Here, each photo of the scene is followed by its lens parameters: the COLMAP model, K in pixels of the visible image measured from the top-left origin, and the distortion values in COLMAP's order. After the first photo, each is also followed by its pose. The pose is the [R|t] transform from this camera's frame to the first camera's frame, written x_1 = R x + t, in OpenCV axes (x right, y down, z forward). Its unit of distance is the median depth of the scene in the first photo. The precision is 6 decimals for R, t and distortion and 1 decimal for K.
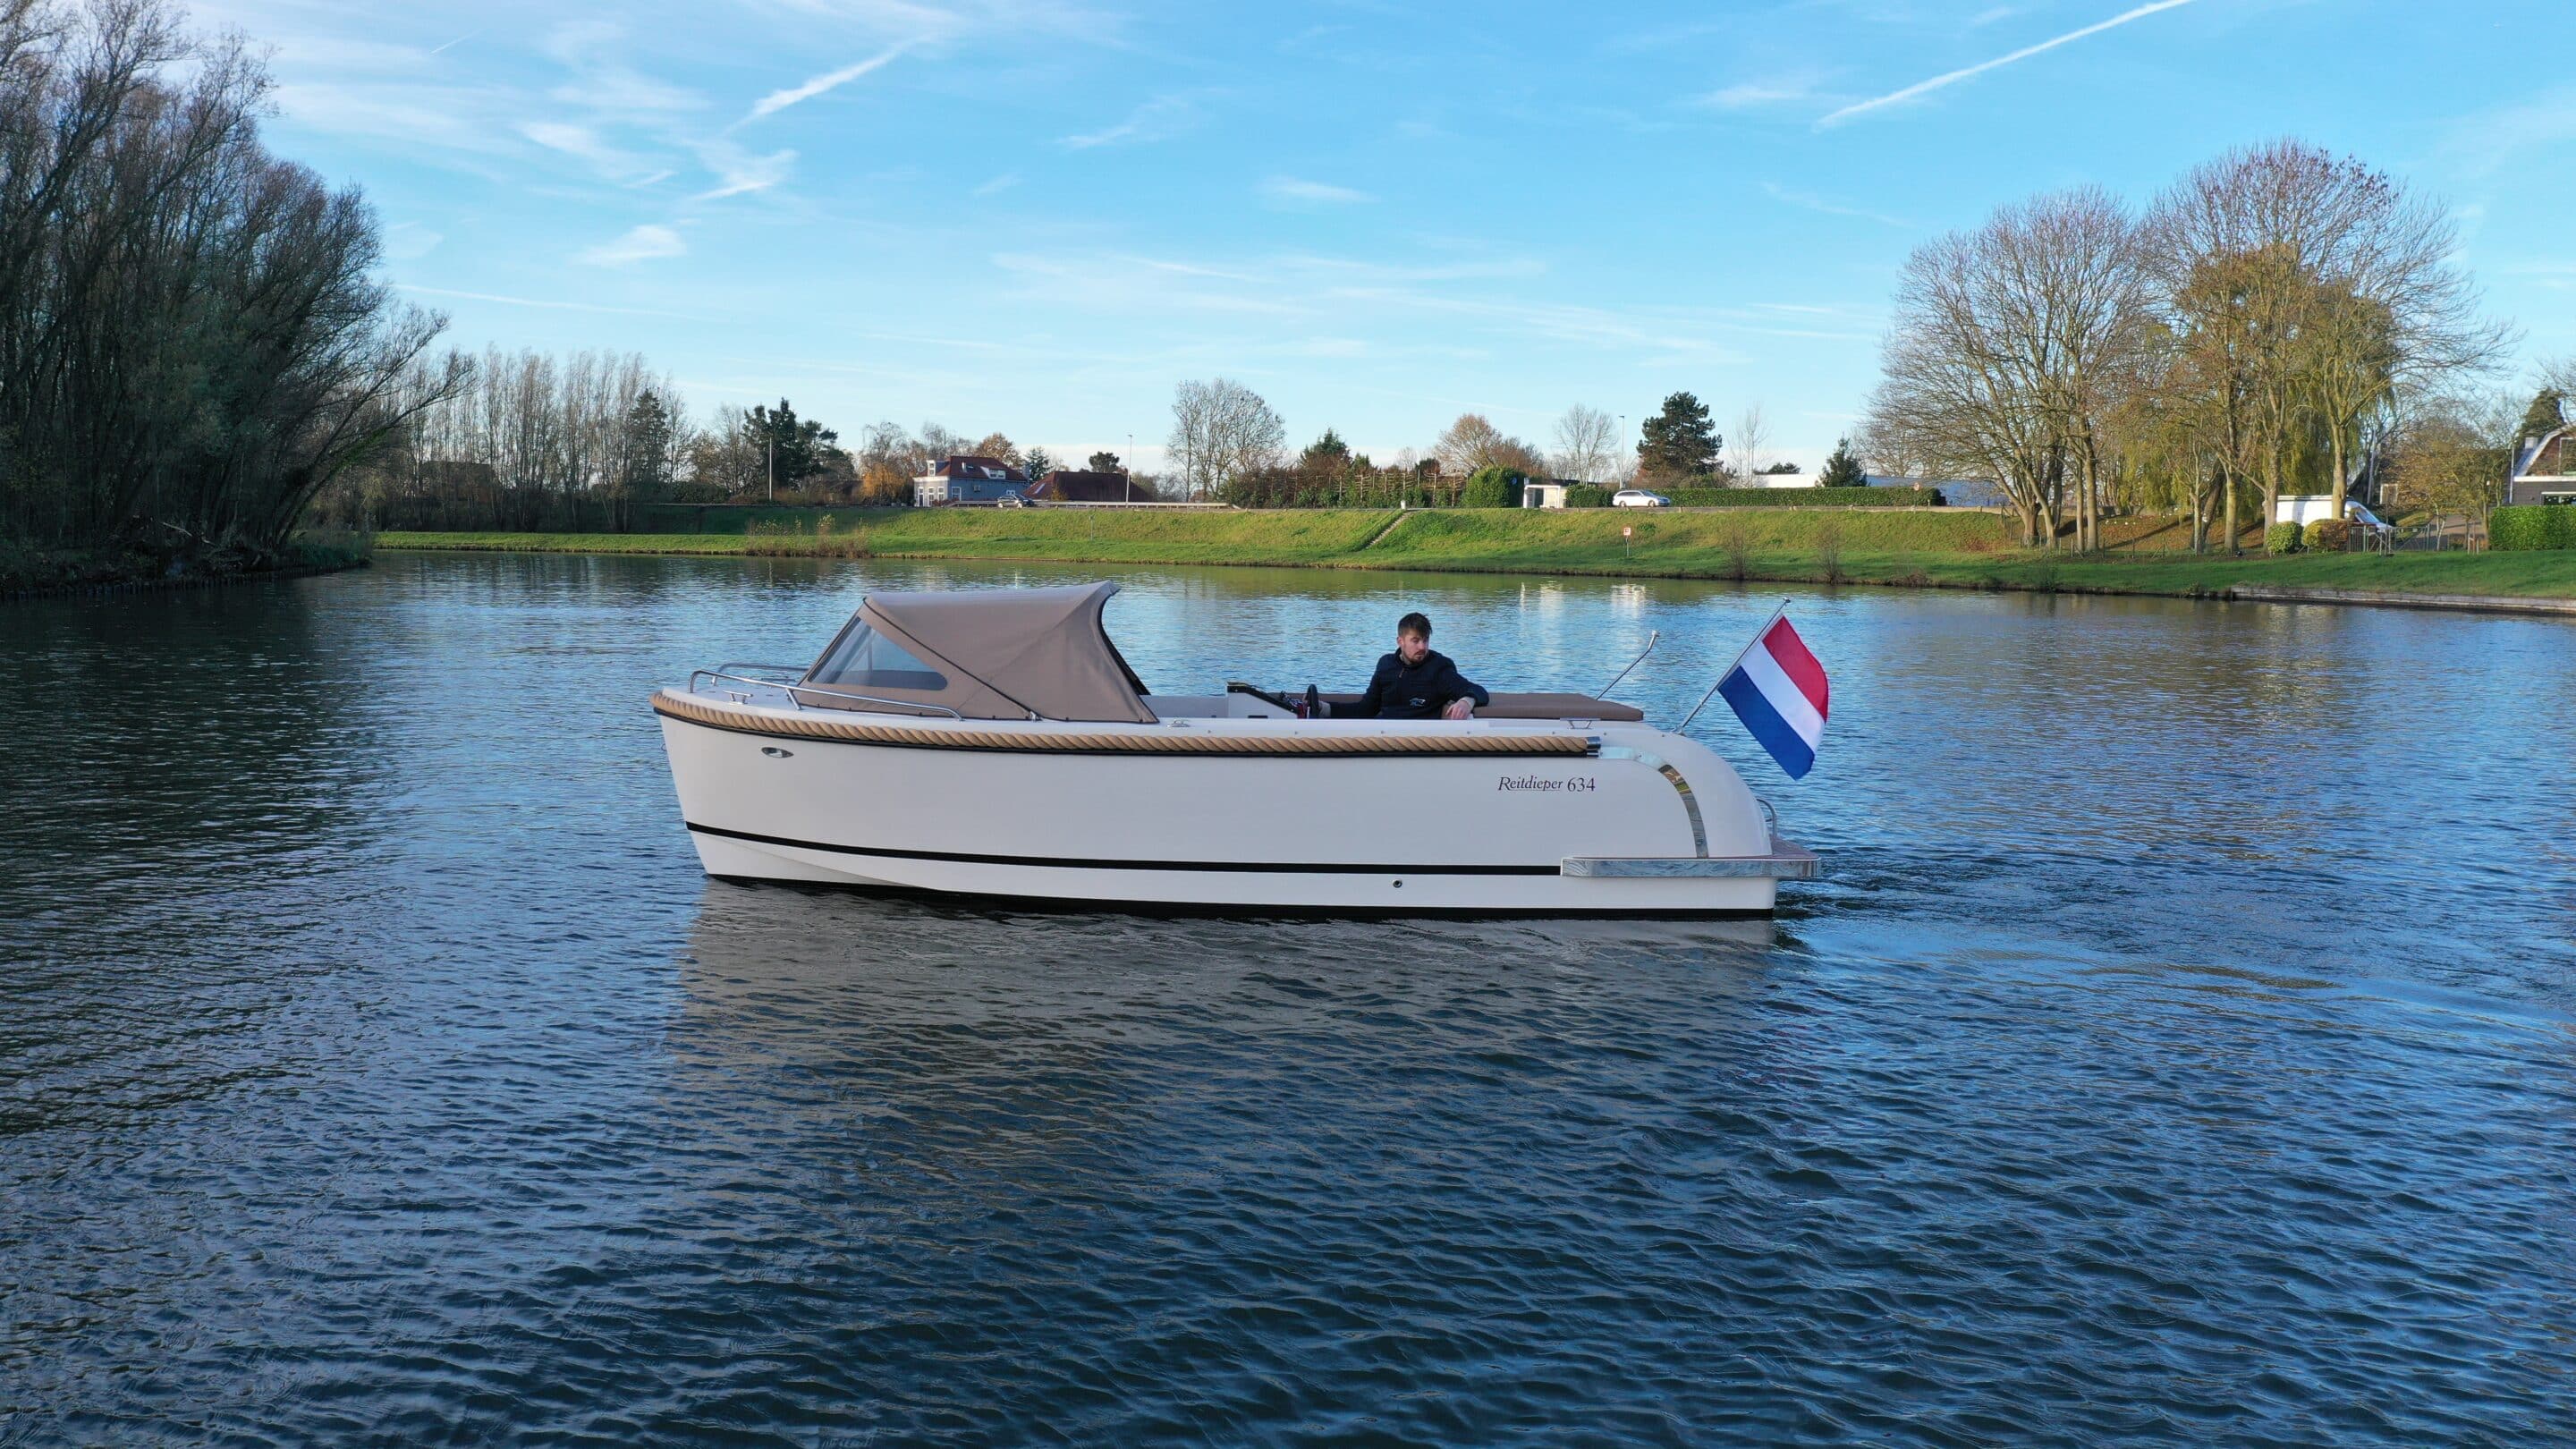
lens RADIAL K [[2024.9, 0, 1283.8], [0, 2024.9, 735.3], [0, 0, 1]] dist [-0.001899, 0.007618]
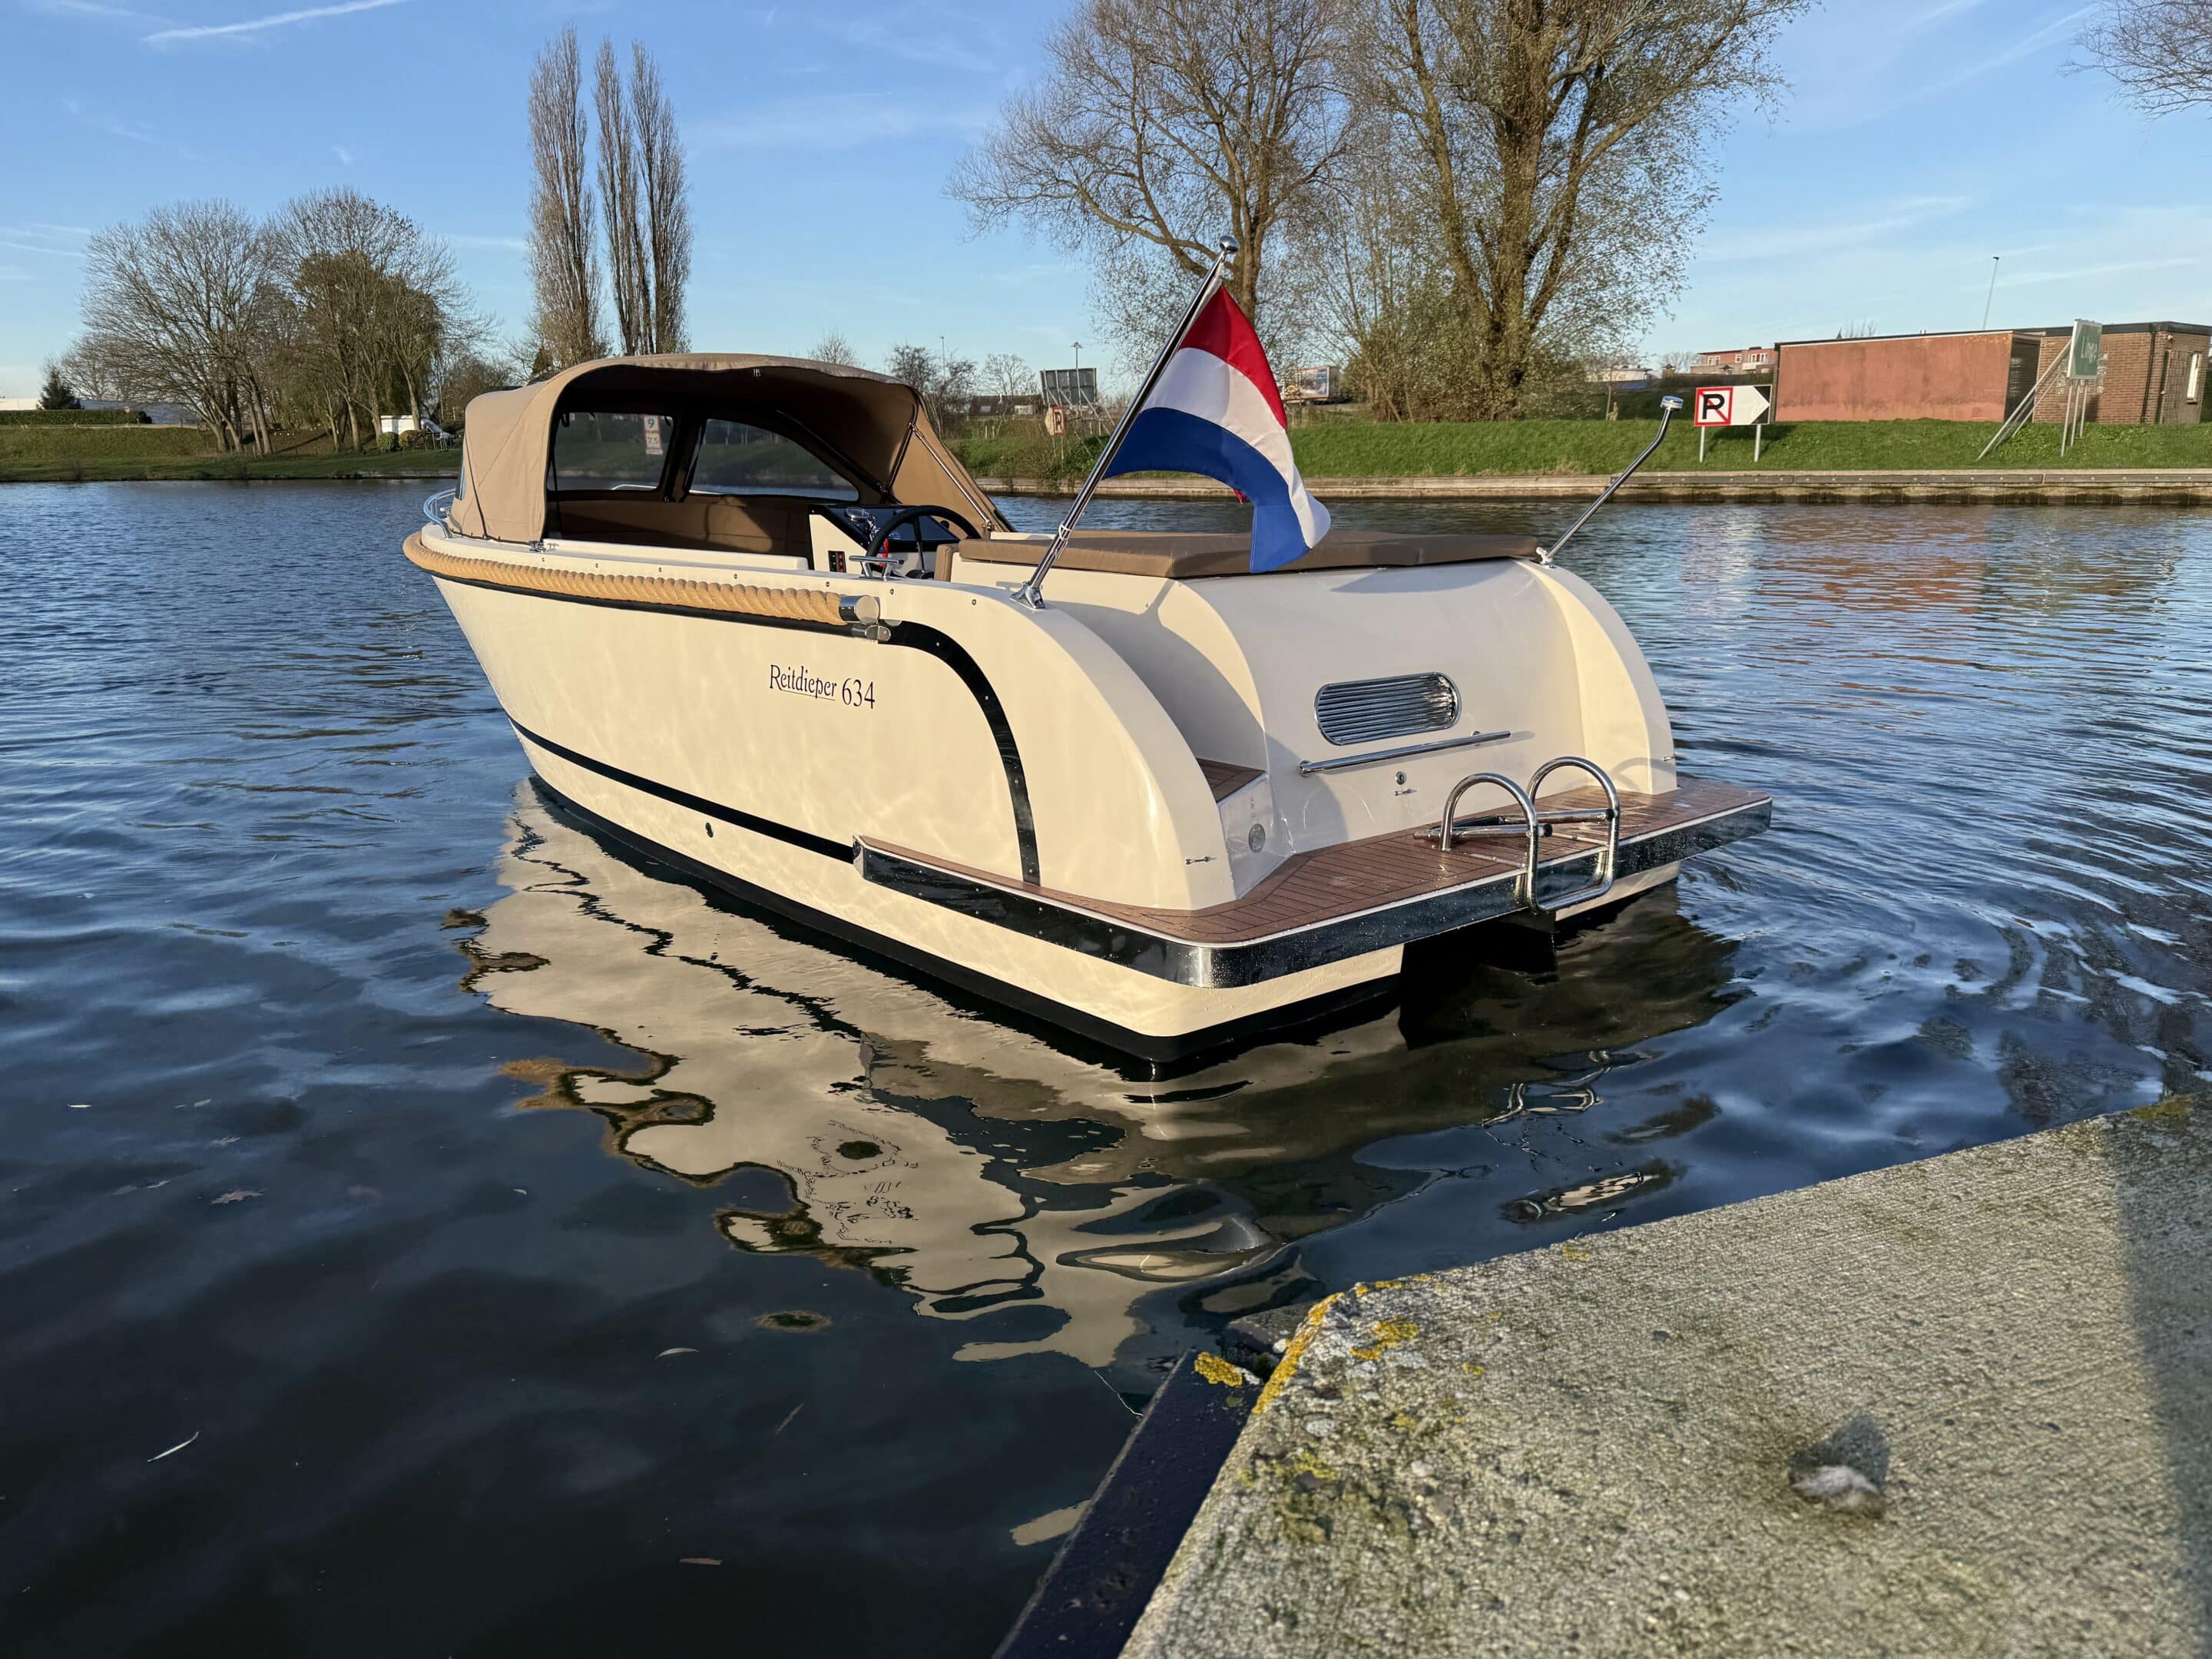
lens RADIAL K [[1547.6, 0, 1096.1], [0, 1547.6, 829.8], [0, 0, 1]] dist [0.025595, -0.025009]
pose [[0.654412, -0.198408, 0.729643, -0.101529], [0.092018, 0.978685, 0.183599, 0.027674], [-0.750518, -0.053009, 0.658720, -0.247256]]
